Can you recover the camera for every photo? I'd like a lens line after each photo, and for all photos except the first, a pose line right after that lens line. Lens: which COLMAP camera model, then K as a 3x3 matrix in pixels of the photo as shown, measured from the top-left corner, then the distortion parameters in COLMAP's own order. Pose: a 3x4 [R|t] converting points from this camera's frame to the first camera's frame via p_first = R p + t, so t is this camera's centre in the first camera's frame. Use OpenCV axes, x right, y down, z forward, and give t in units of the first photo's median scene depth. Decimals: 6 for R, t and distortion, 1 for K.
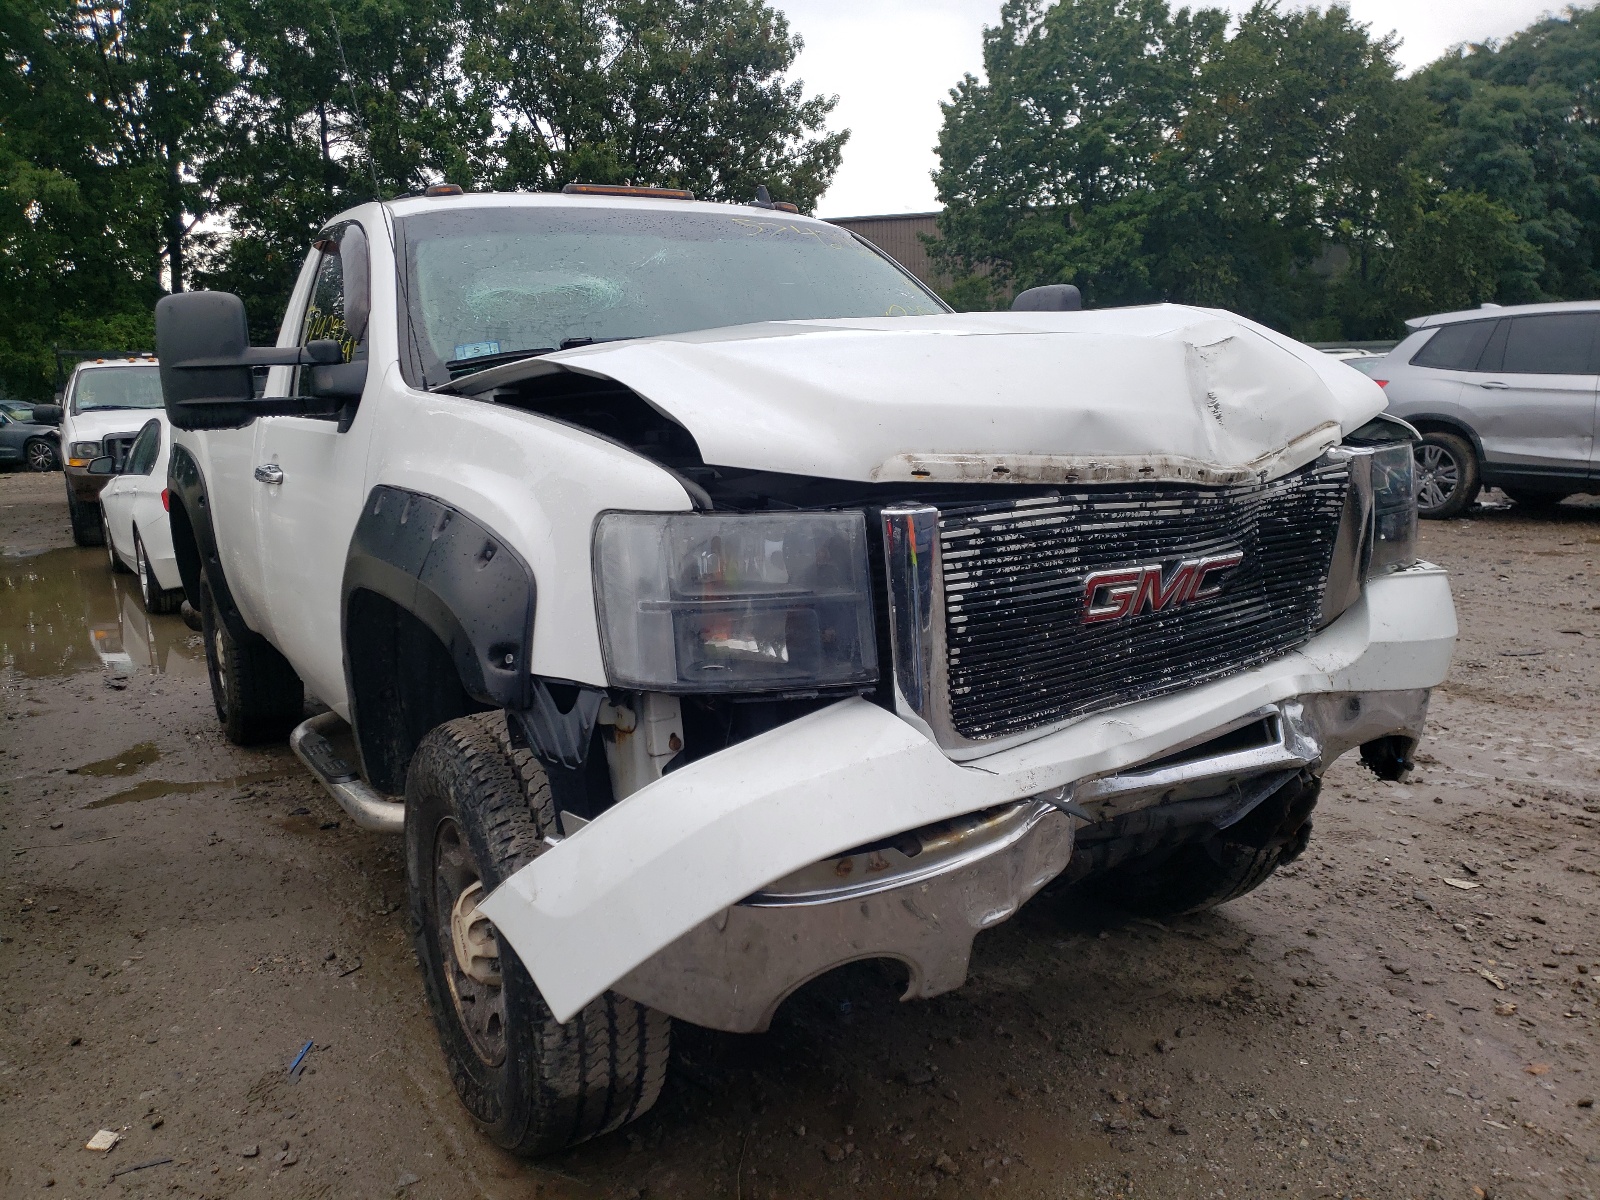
lens RADIAL K [[1244.3, 0, 780.4], [0, 1244.3, 600.3], [0, 0, 1]] dist [0.109278, -0.279747]
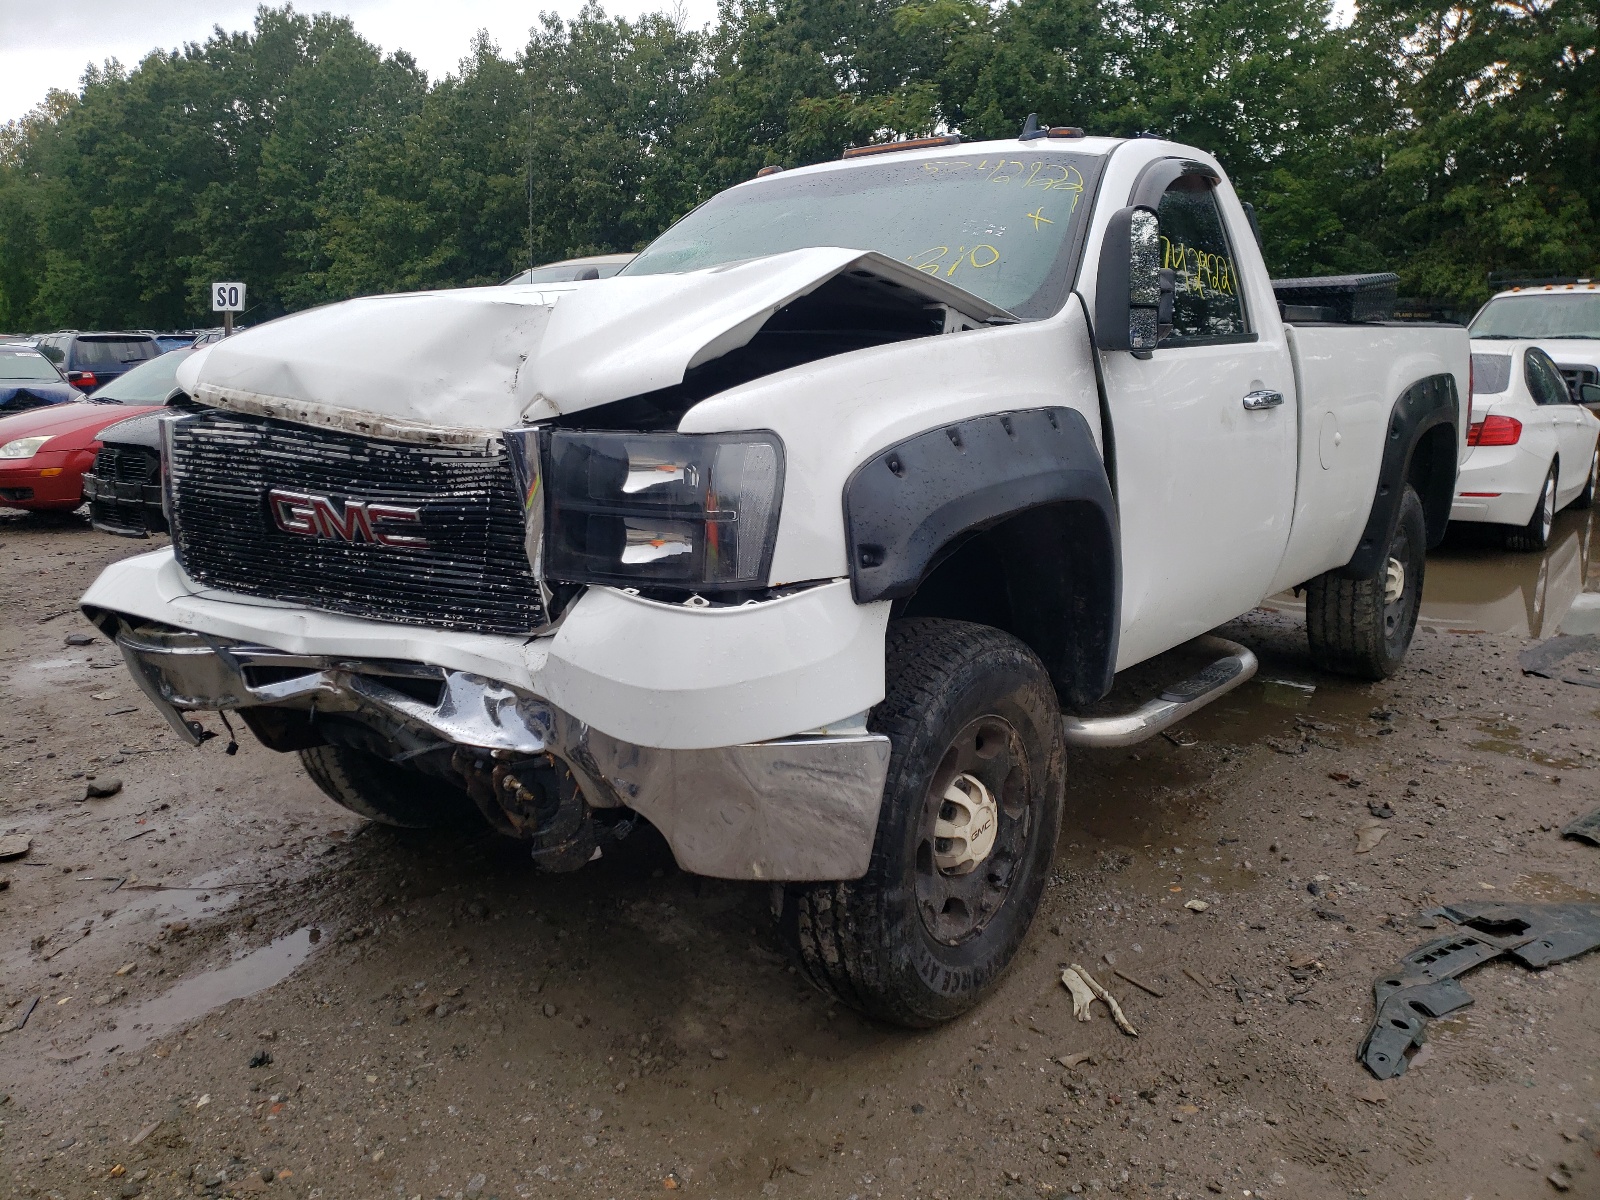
lens RADIAL K [[1244.3, 0, 780.4], [0, 1244.3, 600.3], [0, 0, 1]] dist [0.109278, -0.279747]
pose [[0.343325, 0.215889, -0.914068, 1.625837], [-0.171917, 0.971226, 0.164817, -0.212930], [0.923349, 0.100558, 0.370561, 1.022066]]
